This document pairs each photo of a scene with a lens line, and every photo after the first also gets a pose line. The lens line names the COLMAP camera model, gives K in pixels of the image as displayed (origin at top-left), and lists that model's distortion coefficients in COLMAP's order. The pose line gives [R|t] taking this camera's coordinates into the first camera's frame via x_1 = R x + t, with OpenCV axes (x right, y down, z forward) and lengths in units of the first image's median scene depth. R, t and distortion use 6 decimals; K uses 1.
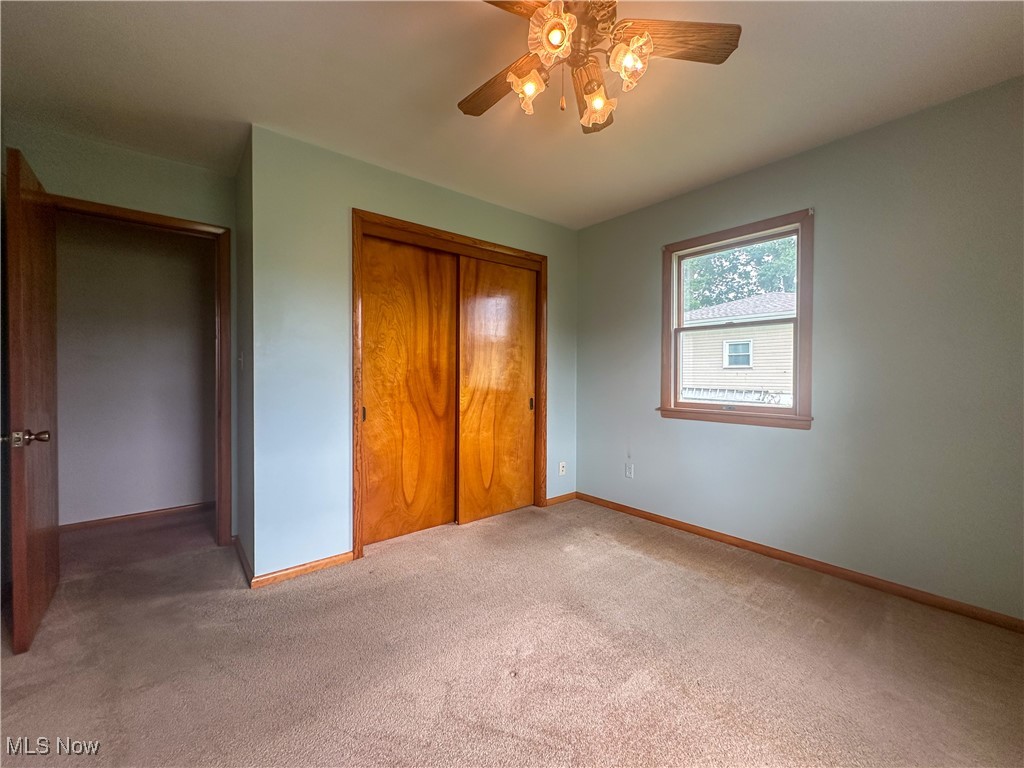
lens RADIAL K [[412.1, 0, 512.0], [0, 412.1, 384.0], [0, 0, 1]] dist [-0.000670, -0.000274]
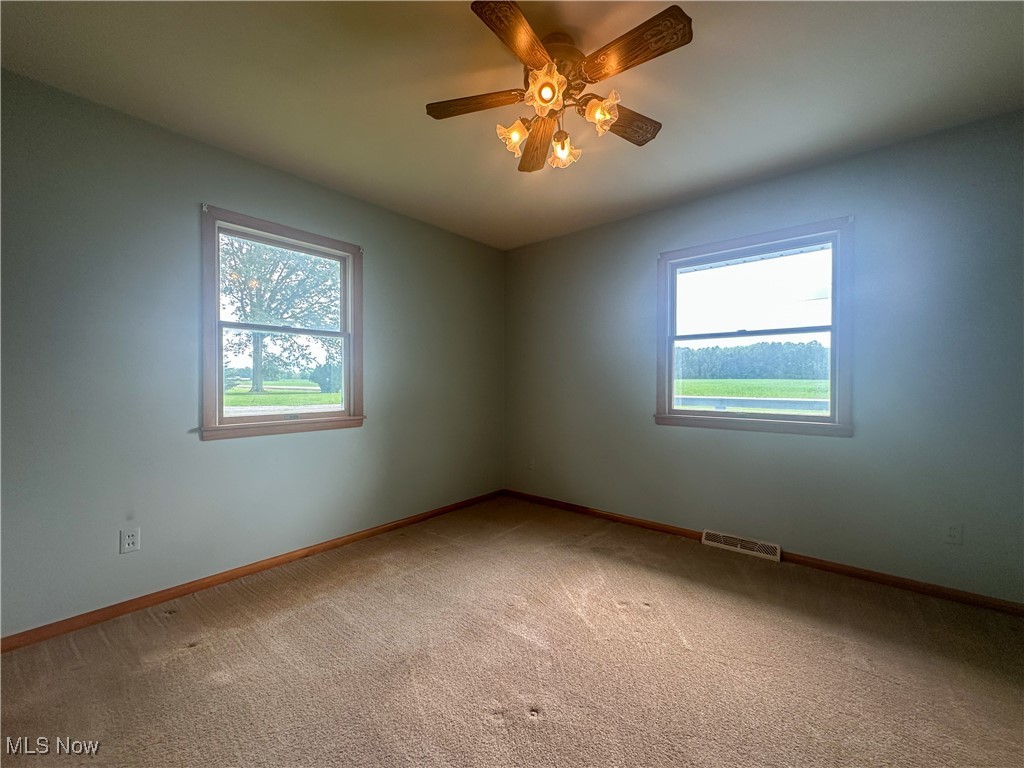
lens RADIAL K [[412.1, 0, 512.0], [0, 412.1, 384.0], [0, 0, 1]] dist [-0.000670, -0.000274]
pose [[-0.168808, -0.006872, 0.985625, -0.498884], [0.023223, 0.999670, 0.010948, -0.015899], [-0.985375, 0.024737, -0.168593, 0.669923]]
